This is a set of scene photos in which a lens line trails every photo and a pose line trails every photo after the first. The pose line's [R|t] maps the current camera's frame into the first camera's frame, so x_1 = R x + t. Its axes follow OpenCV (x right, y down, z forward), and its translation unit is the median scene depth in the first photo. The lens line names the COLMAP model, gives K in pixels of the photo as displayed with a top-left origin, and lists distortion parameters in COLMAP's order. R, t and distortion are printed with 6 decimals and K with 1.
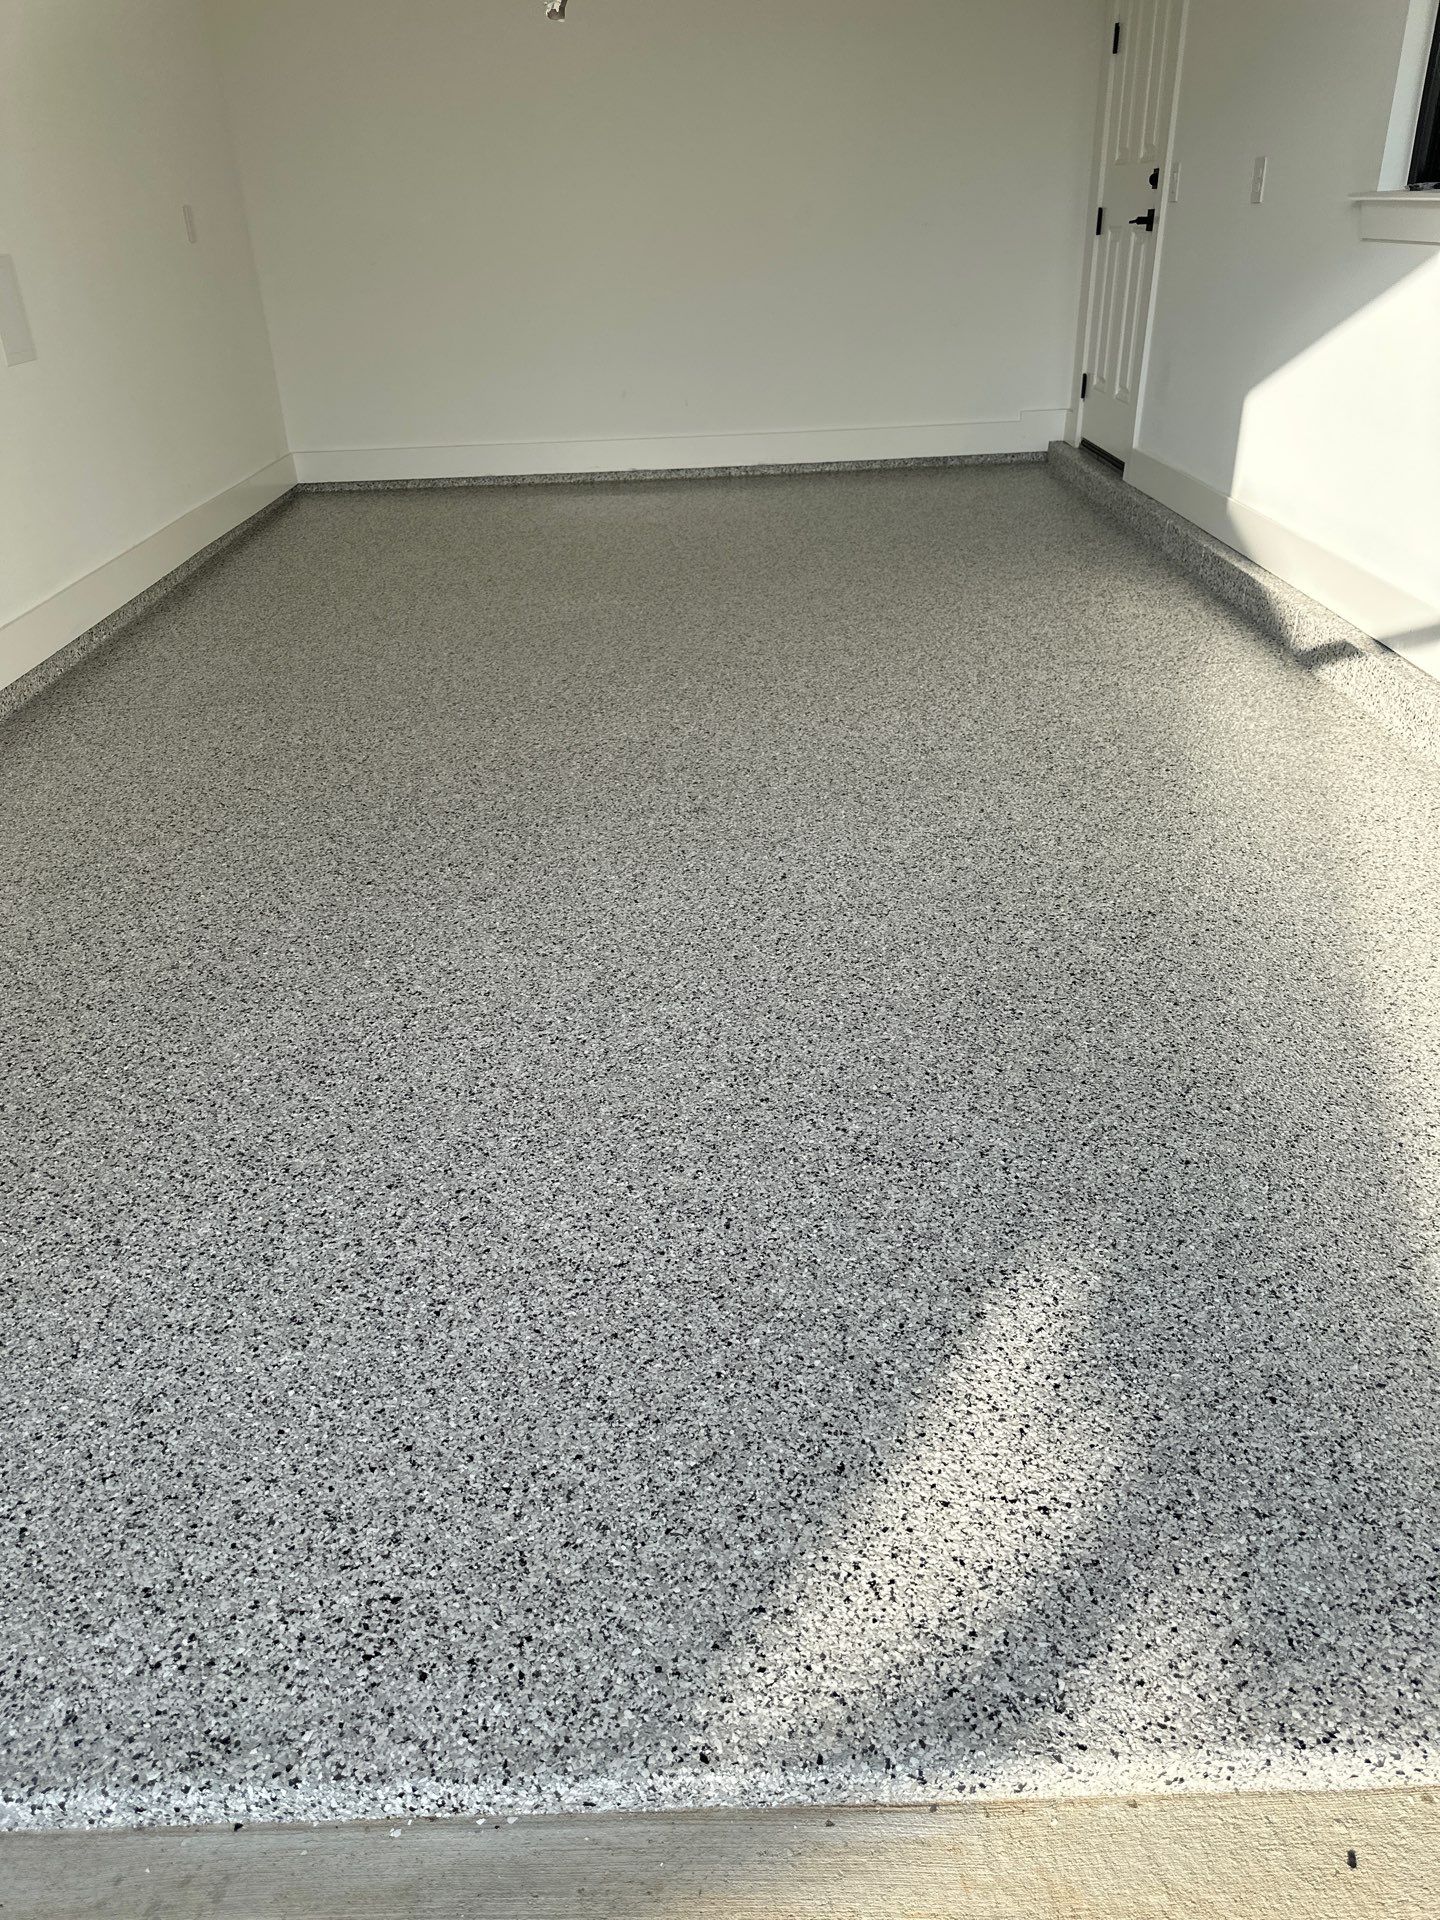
lens RADIAL K [[1363.3, 0, 712.8], [0, 1363.3, 970.5], [0, 0, 1]] dist [0.032136, -0.037826]
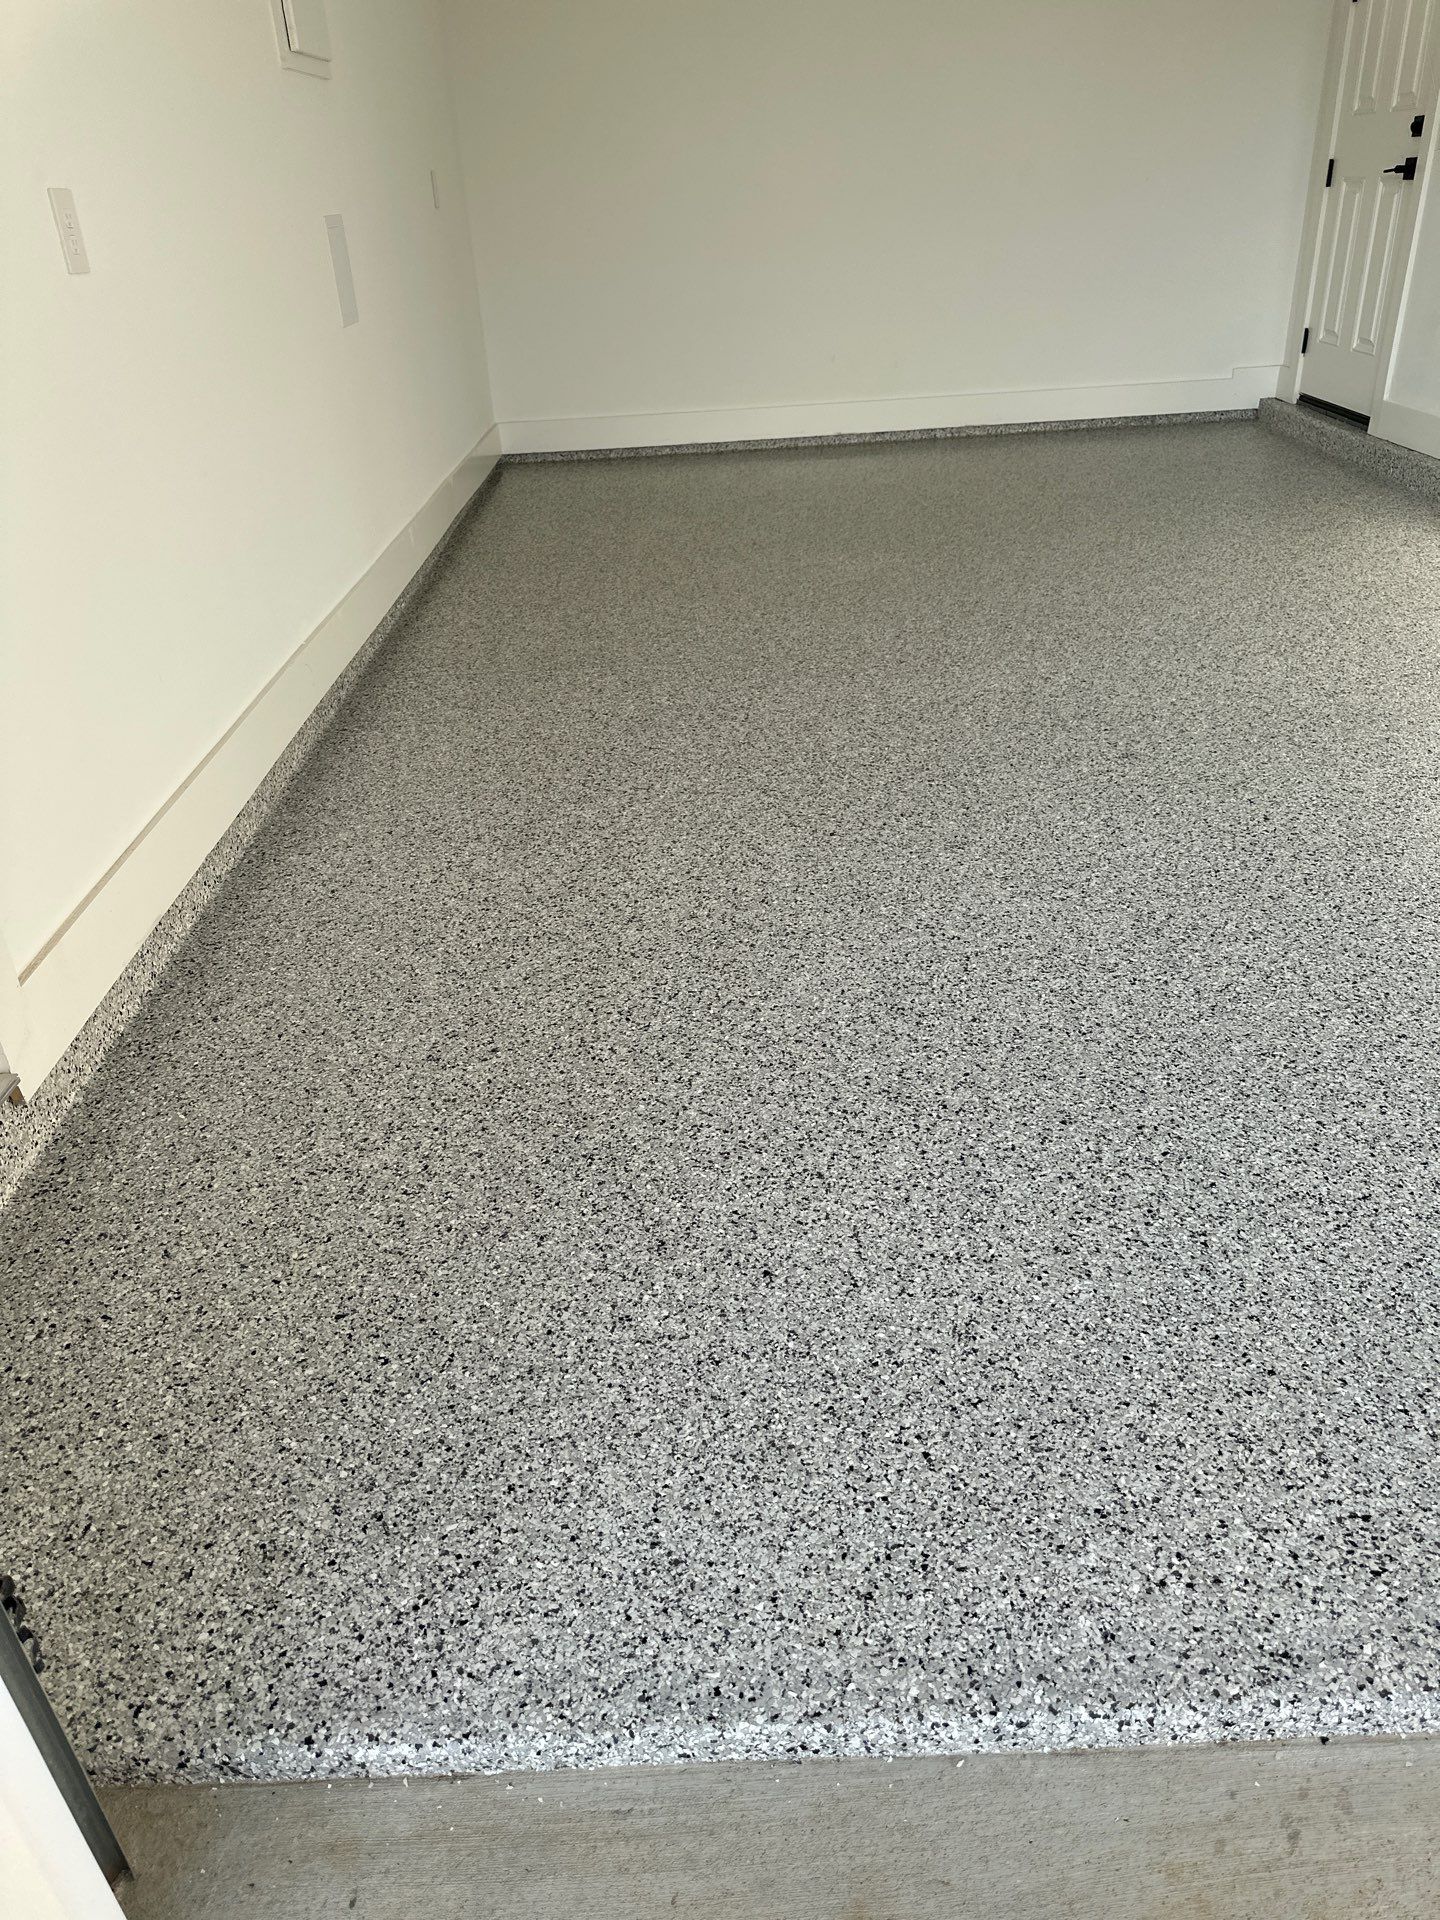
lens RADIAL K [[1361.0, 0, 709.5], [0, 1361.0, 954.1], [0, 0, 1]] dist [0.032494, -0.033231]
pose [[0.999840, -0.016329, -0.007295, -0.680180], [0.016352, 0.999862, 0.003052, 0.039235], [0.007244, -0.003171, 0.999969, 0.004672]]
